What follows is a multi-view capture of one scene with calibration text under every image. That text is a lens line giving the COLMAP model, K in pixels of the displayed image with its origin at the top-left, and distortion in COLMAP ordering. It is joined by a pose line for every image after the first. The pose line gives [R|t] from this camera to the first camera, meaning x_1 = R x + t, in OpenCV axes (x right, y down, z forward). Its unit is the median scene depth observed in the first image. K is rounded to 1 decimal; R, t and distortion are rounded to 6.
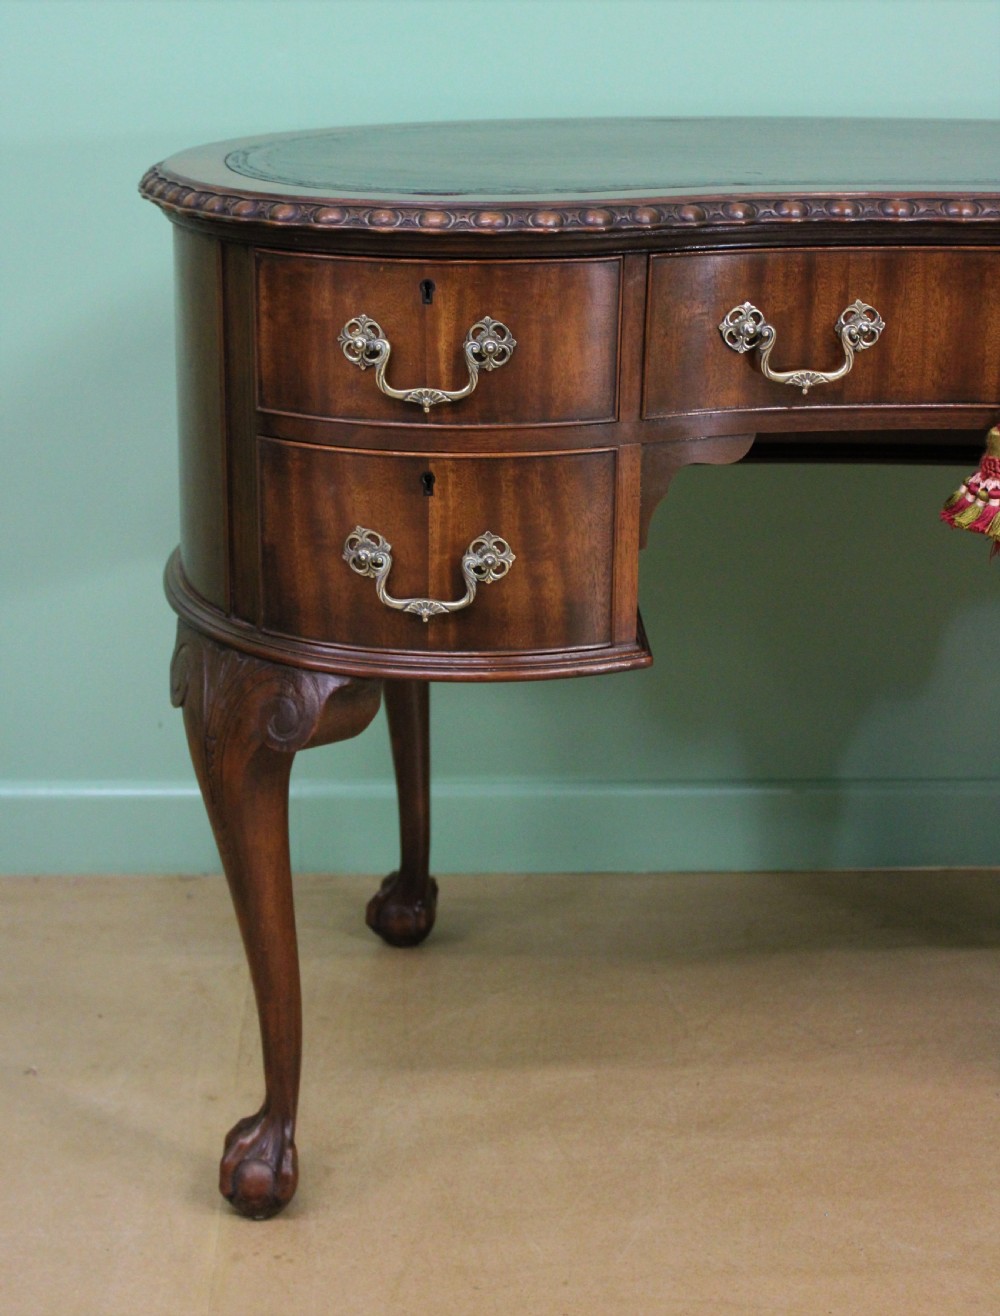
lens RADIAL K [[2435.7, 0, 435.2], [0, 2435.7, 597.3], [0, 0, 1]] dist [-0.015631, 0.035228]
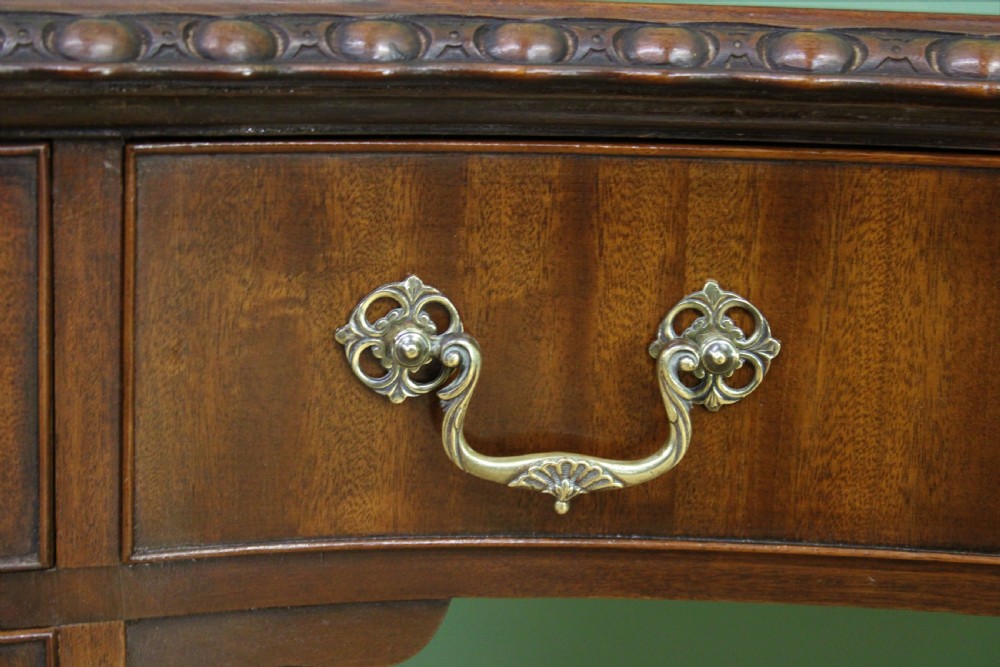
lens RADIAL K [[2216.0, 0, 500.0], [0, 2216.0, 333.5], [0, 0, 1]] dist [0.039320, 0.272729]
pose [[0.990656, 0.056191, -0.124273, 0.185271], [-0.059510, 0.997959, -0.023161, -0.103693], [0.122718, 0.030340, 0.991978, 0.643701]]
